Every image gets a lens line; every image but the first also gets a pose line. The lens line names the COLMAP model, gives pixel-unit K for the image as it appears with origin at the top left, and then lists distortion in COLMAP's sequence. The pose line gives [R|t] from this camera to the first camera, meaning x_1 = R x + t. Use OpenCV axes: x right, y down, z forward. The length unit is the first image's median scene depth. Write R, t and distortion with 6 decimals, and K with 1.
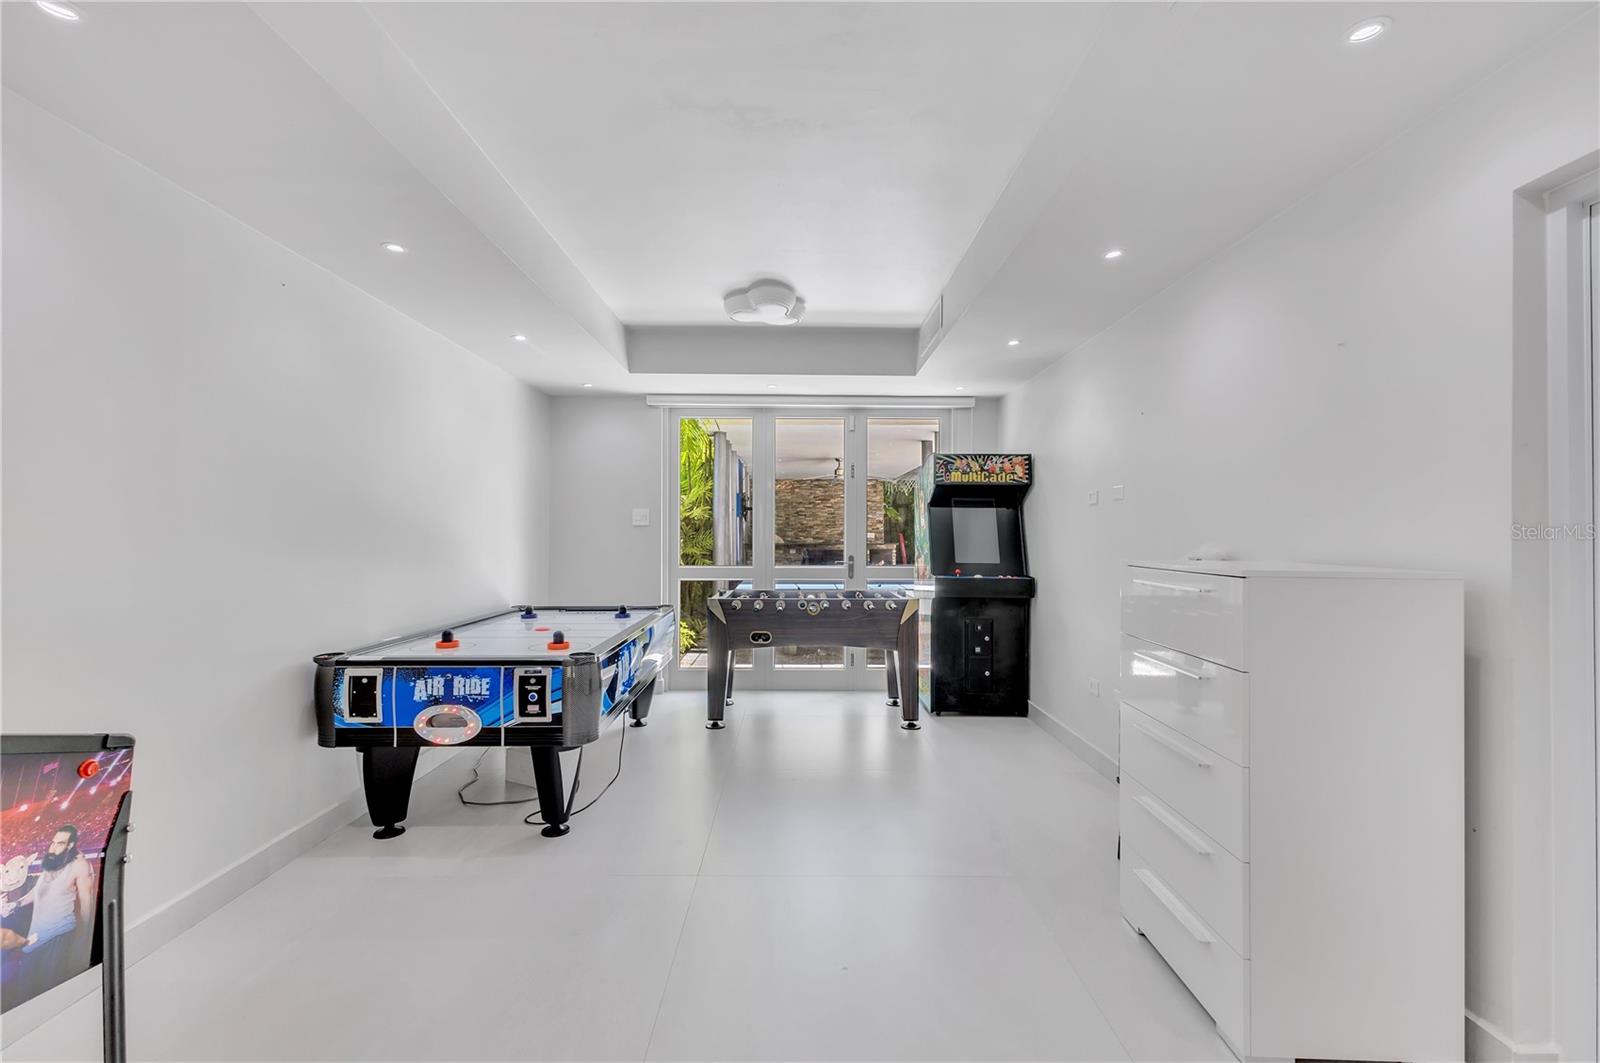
lens RADIAL K [[701.3, 0, 798.5], [0, 701.3, 525.4], [0, 0, 1]] dist [0.015991, -0.000454]
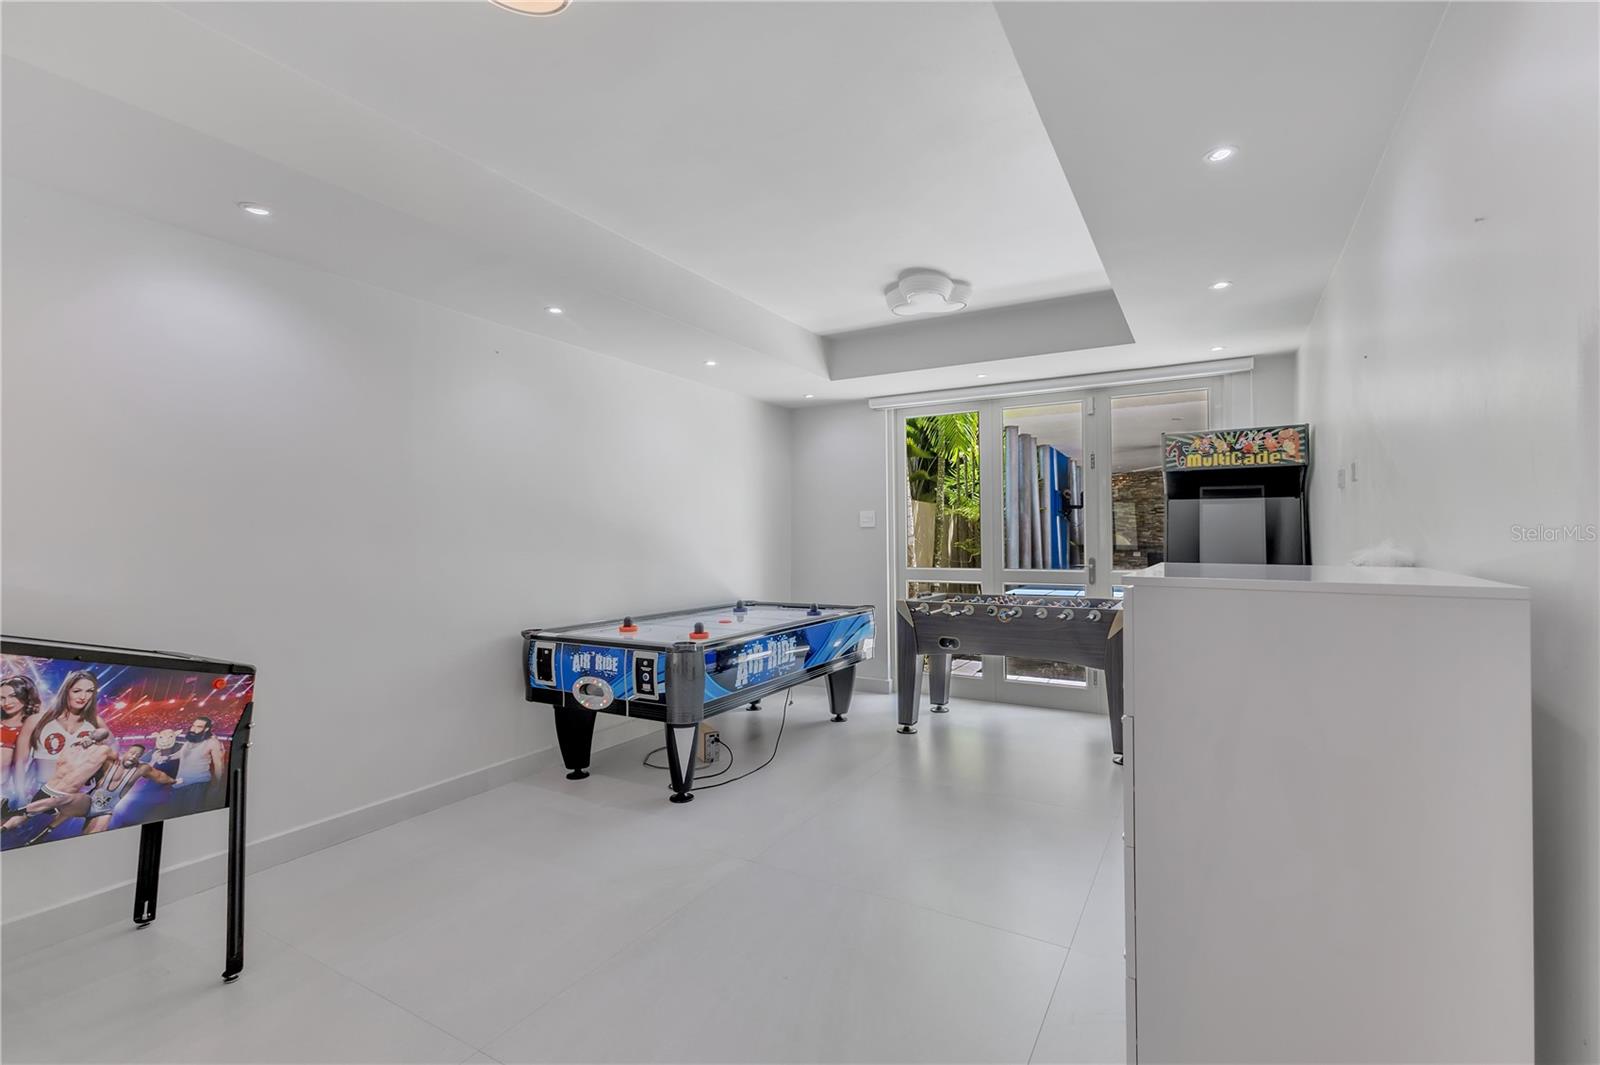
lens RADIAL K [[711.3, 0, 801.3], [0, 711.3, 526.0], [0, 0, 1]] dist [0.014191, 0.000398]
pose [[0.865931, -0.016202, -0.499901, 0.431357], [0.015194, 0.999866, -0.006087, 0.006700], [0.499932, -0.002325, 0.866061, 0.114144]]
